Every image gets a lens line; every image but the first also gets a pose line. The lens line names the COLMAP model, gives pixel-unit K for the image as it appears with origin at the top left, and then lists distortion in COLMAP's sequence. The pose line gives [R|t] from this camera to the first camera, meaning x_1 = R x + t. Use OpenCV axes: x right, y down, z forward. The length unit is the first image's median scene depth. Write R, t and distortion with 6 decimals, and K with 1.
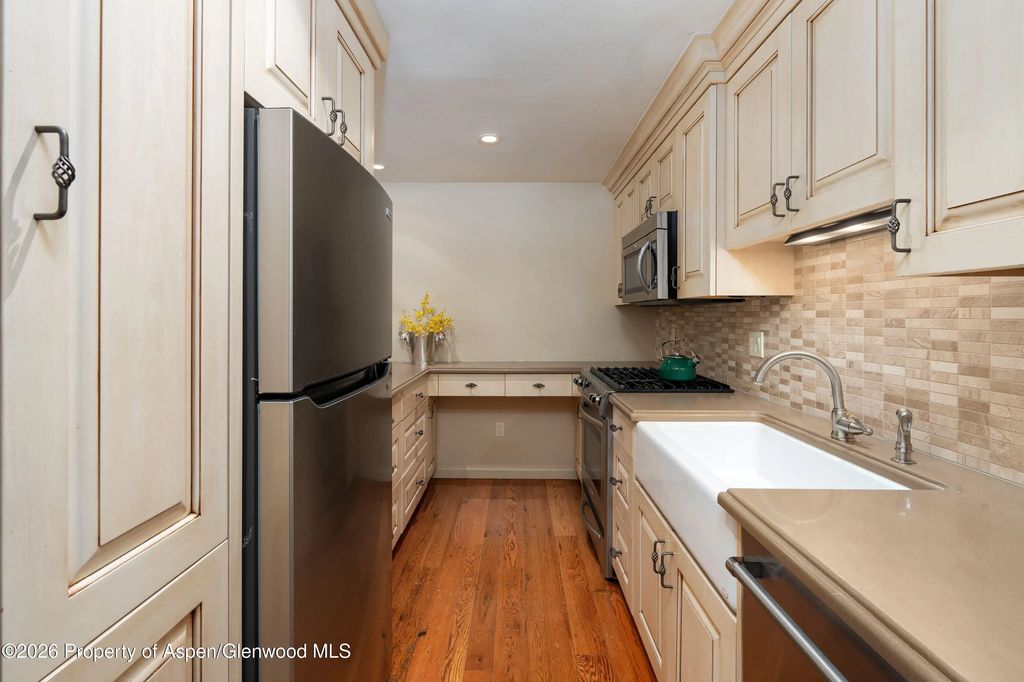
lens RADIAL K [[465.5, 0, 510.0], [0, 465.5, 314.7], [0, 0, 1]] dist [0.000235, -0.000003]
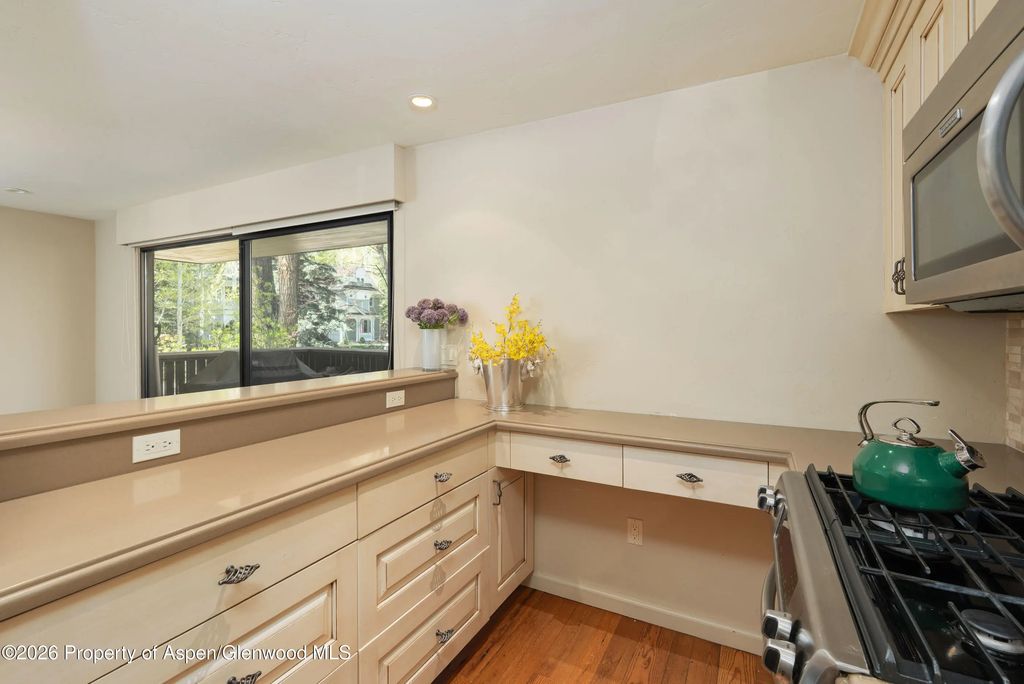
lens RADIAL K [[462.3, 0, 511.9], [0, 462.3, 319.9], [0, 0, 1]] dist [-0.003286, -0.000584]
pose [[0.890753, -0.002991, -0.454479, 0.110035], [-0.003757, 0.999896, -0.013943, -0.005909], [0.454473, 0.014127, 0.890648, 0.455220]]
